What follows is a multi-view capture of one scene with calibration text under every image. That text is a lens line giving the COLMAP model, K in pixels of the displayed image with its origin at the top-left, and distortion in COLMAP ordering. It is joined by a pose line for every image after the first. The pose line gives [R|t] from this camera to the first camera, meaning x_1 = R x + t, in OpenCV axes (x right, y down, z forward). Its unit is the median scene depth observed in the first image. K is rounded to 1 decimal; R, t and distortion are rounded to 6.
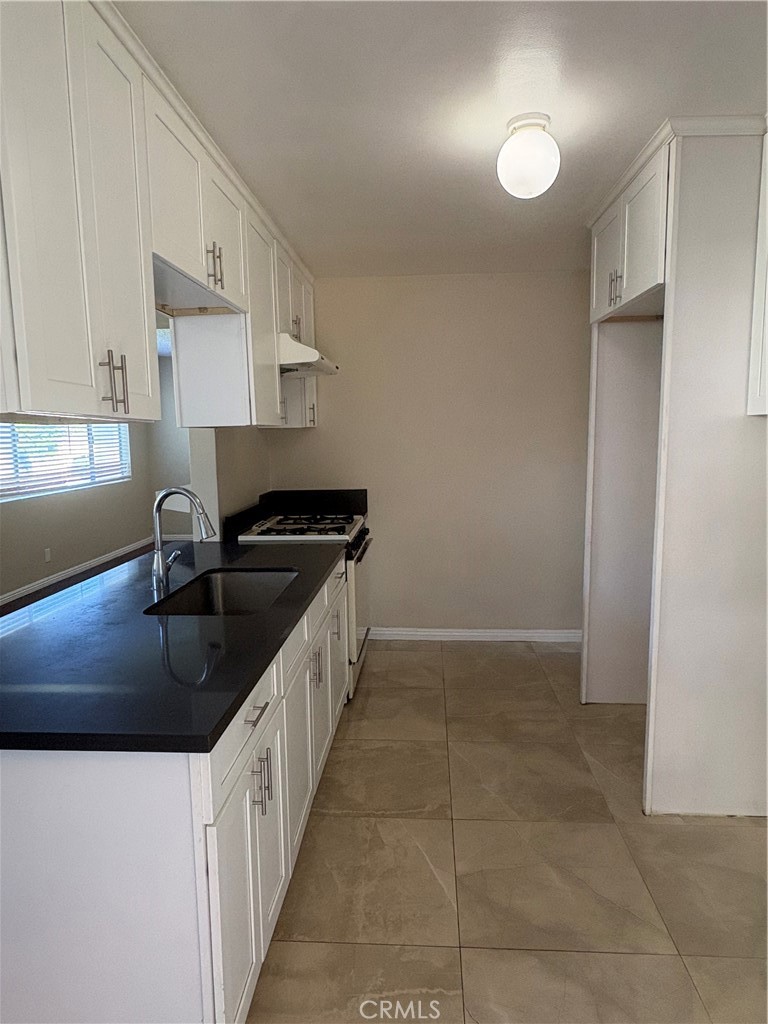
lens RADIAL K [[639.2, 0, 384.0], [0, 639.2, 512.0], [0, 0, 1]] dist [0.003186, -0.001449]
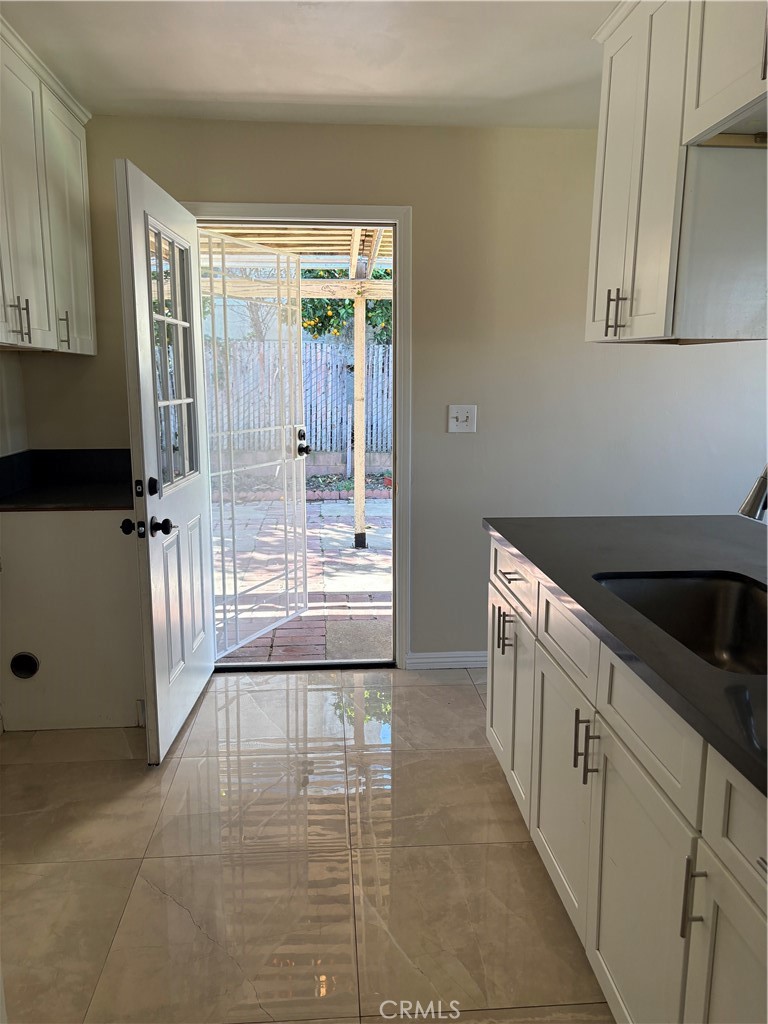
lens RADIAL K [[782.3, 0, 383.1], [0, 782.3, 515.3], [0, 0, 1]] dist [0.076533, -0.088213]
pose [[-0.989788, 0.038976, -0.137113, 0.164504], [-0.004379, 0.953124, 0.302549, -0.172915], [0.142478, 0.300060, -0.943220, 1.526939]]
